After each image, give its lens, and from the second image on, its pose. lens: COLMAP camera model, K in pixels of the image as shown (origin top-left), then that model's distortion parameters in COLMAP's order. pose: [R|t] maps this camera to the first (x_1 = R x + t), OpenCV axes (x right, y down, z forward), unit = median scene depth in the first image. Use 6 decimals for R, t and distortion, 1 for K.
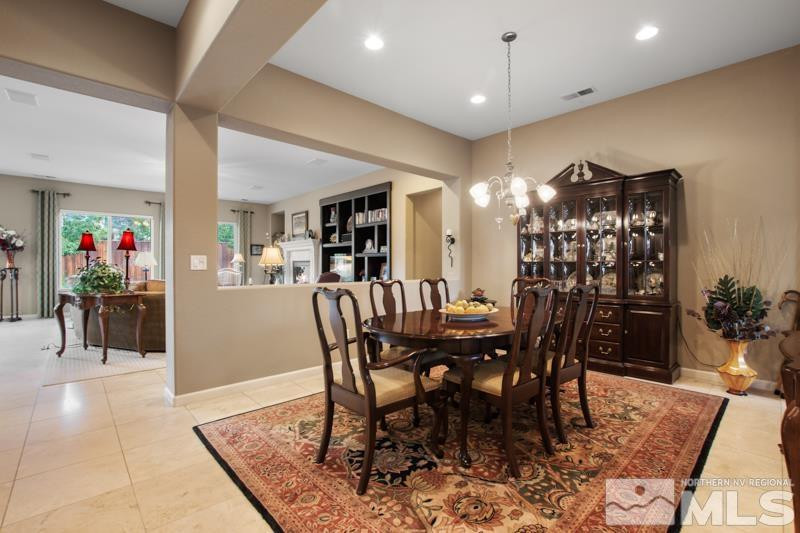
lens RADIAL K [[362.3, 0, 396.9], [0, 362.3, 268.1], [0, 0, 1]] dist [-0.018361, 0.000239]
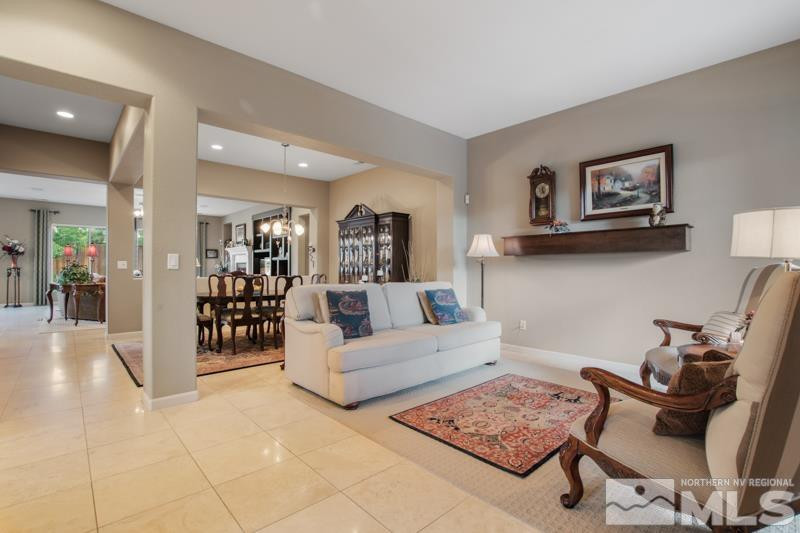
lens RADIAL K [[362.3, 0, 384.6], [0, 362.3, 265.2], [0, 0, 1]] dist [-0.018361, 0.000239]
pose [[0.999967, 0.002805, -0.007590, 0.327438], [-0.002900, 0.999918, -0.012474, 0.002689], [0.007555, 0.012496, 0.999893, -0.339197]]
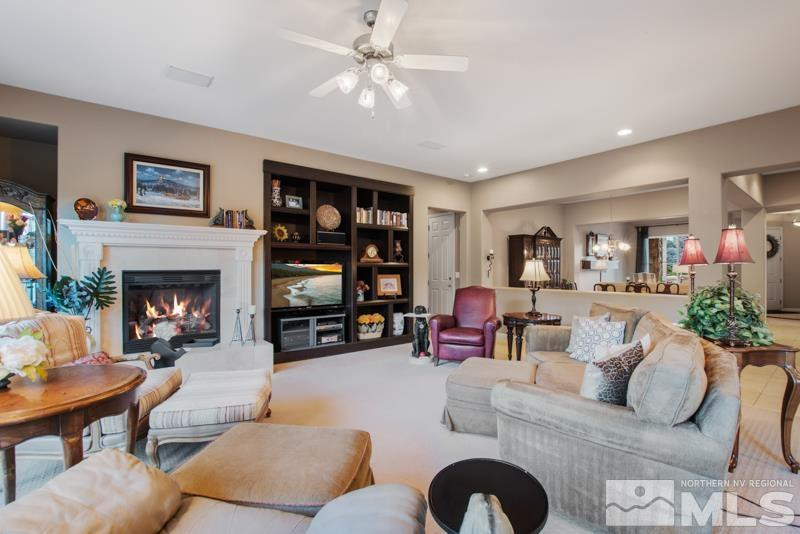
lens RADIAL K [[362.3, 0, 400.1], [0, 362.3, 268.0], [0, 0, 1]] dist [-0.018361, 0.000239]
pose [[0.069042, 0.001661, 0.997612, -0.848582], [0.011557, 0.999930, -0.002465, -0.030801], [-0.997547, 0.011699, 0.069018, 0.901419]]
